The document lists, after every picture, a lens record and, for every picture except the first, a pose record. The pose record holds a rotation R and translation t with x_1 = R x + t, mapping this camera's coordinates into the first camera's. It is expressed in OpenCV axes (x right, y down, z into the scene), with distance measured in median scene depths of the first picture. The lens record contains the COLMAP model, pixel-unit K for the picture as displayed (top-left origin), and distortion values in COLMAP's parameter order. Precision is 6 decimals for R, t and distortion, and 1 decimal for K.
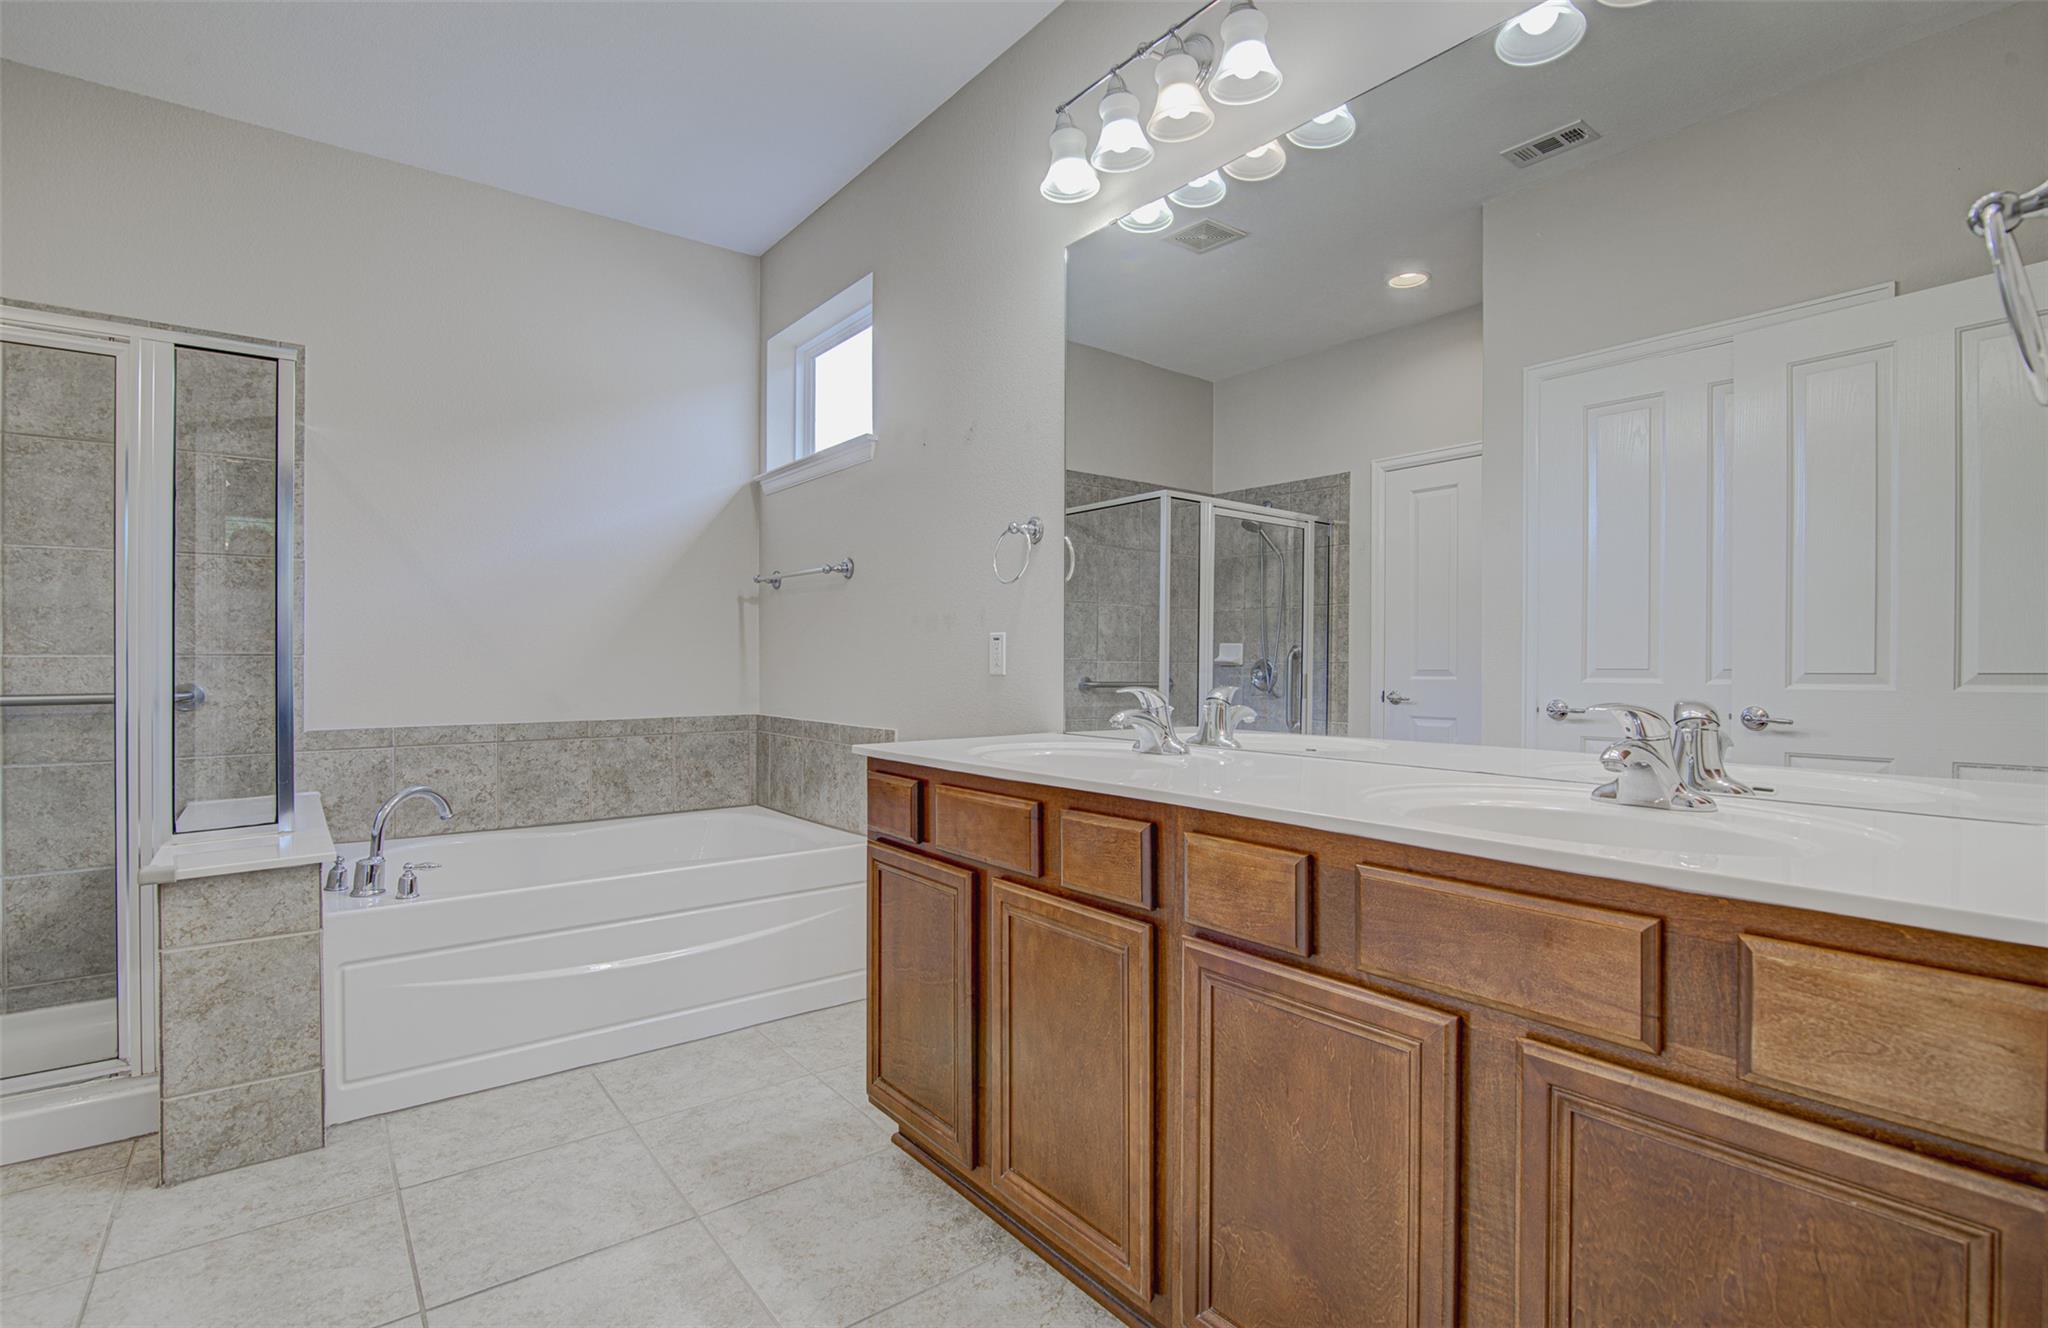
lens RADIAL K [[953.6, 0, 1024.9], [0, 953.6, 658.8], [0, 0, 1]] dist [-0.020762, 0.000790]
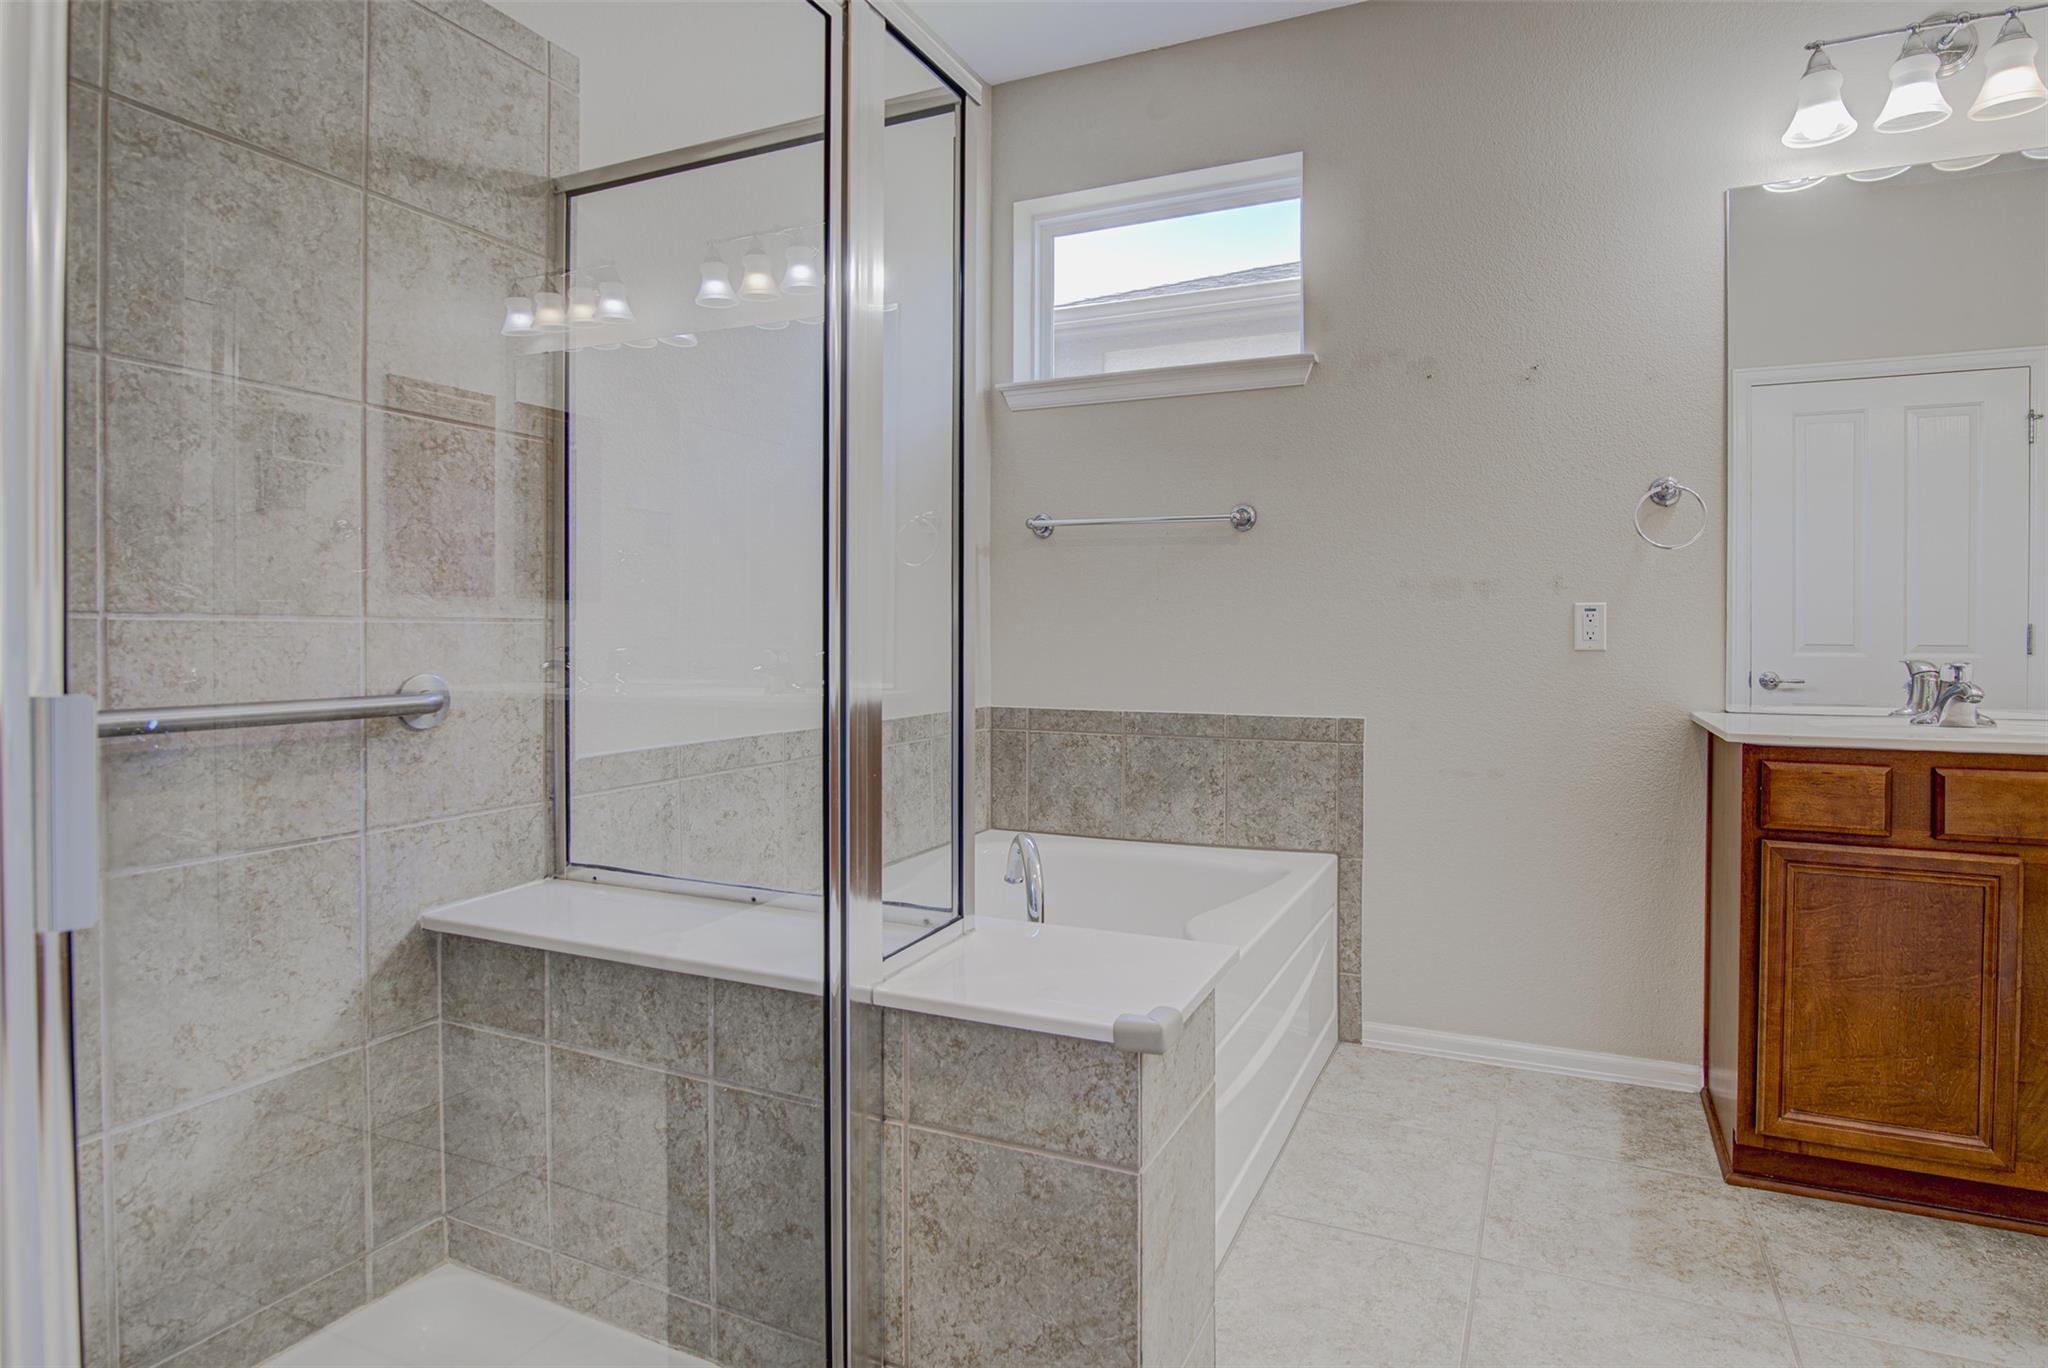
lens RADIAL K [[1070.8, 0, 1061.6], [0, 1070.8, 647.7], [0, 0, 1]] dist [-0.013683, -0.001786]
pose [[0.878558, -0.002666, 0.477628, -0.915989], [-0.003145, 0.999930, 0.011367, 0.003871], [-0.477625, -0.011488, 0.878489, 0.352931]]
